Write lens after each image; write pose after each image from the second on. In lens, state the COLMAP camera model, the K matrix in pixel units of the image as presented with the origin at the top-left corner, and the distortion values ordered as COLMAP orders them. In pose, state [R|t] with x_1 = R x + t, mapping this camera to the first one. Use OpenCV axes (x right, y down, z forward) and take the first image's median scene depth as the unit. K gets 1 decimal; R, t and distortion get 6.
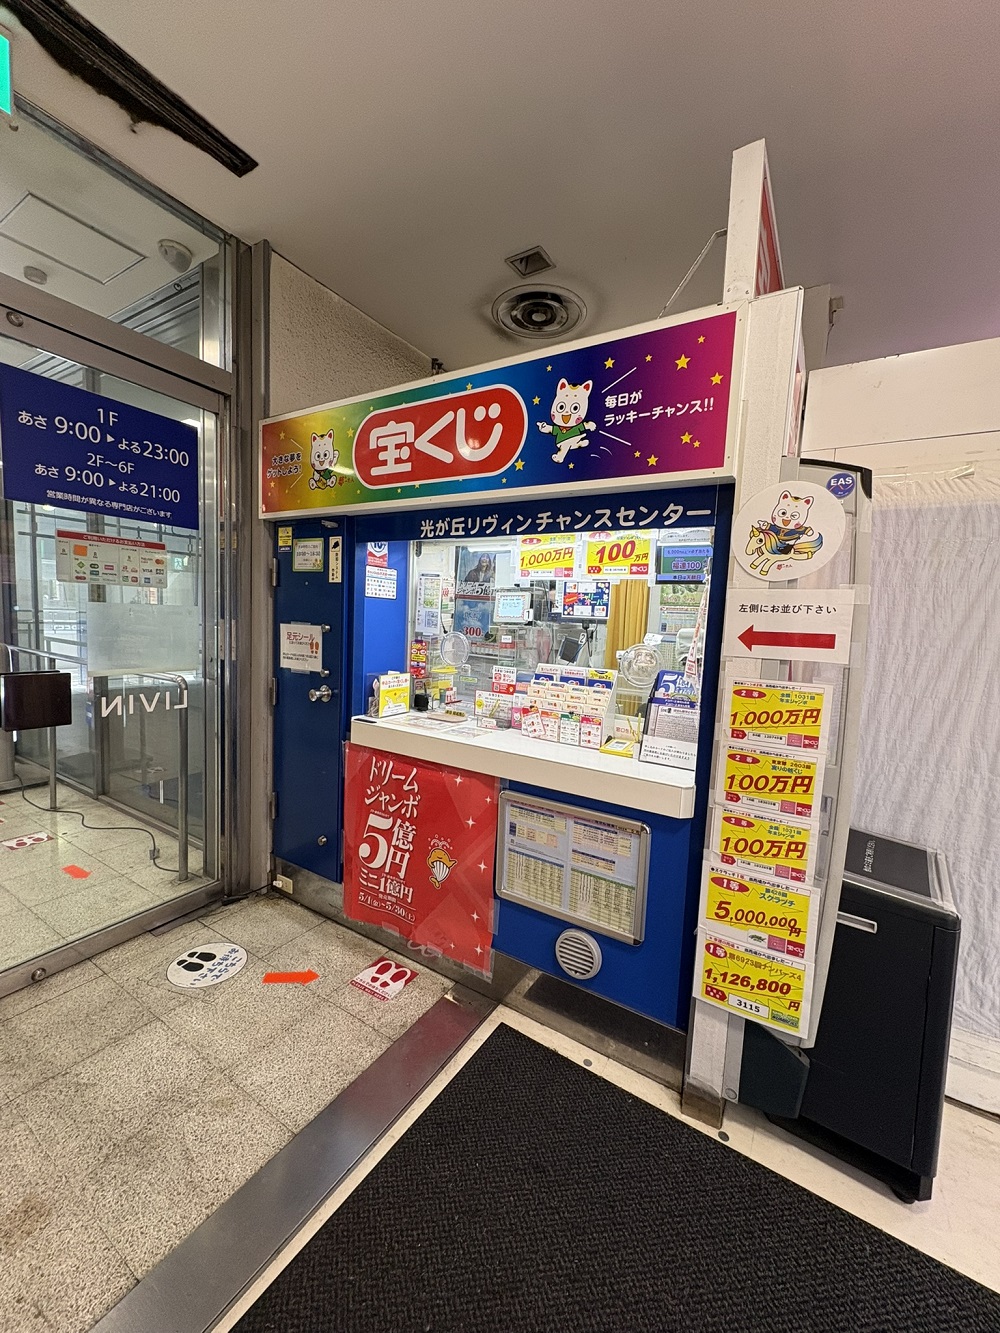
lens RADIAL K [[532.5, 0, 499.6], [0, 532.5, 666.9], [0, 0, 1]] dist [0.002161, -0.000578]
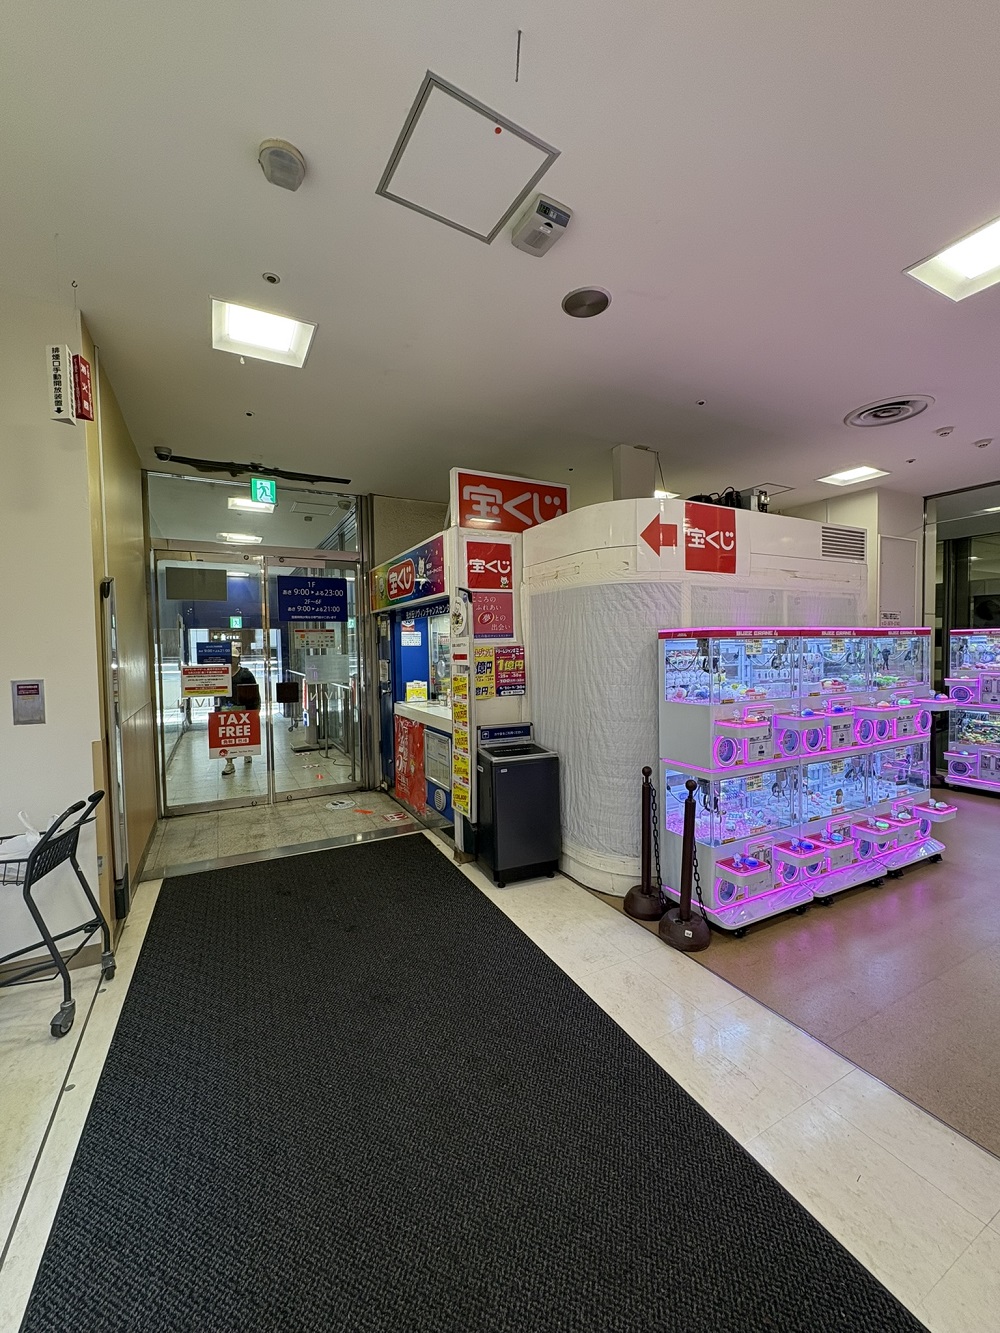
lens RADIAL K [[532.5, 0, 496.2], [0, 532.5, 666.5], [0, 0, 1]] dist [0.002161, -0.000578]
pose [[0.859286, -0.041568, -0.509803, 1.344817], [0.008526, 0.997718, -0.066981, 0.113215], [0.511424, 0.053209, 0.857679, -0.745818]]
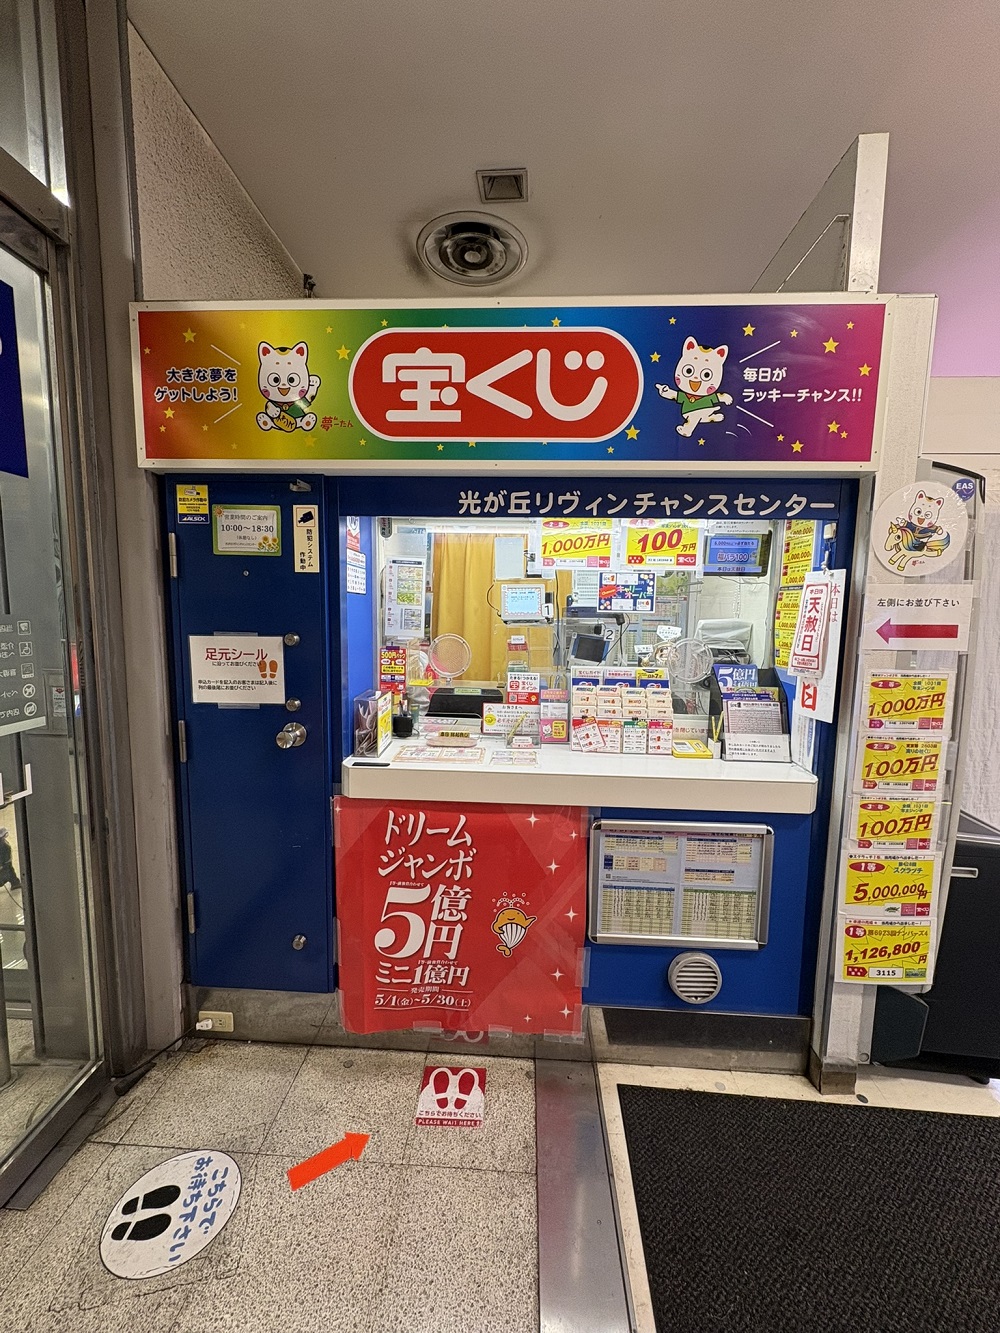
lens RADIAL K [[532.5, 0, 501.8], [0, 532.5, 666.7], [0, 0, 1]] dist [0.002161, -0.000578]
pose [[0.874506, -0.083916, 0.477700, -0.480448], [0.068404, 0.996413, 0.049812, -0.061505], [-0.480167, -0.010884, 0.877110, 0.311576]]
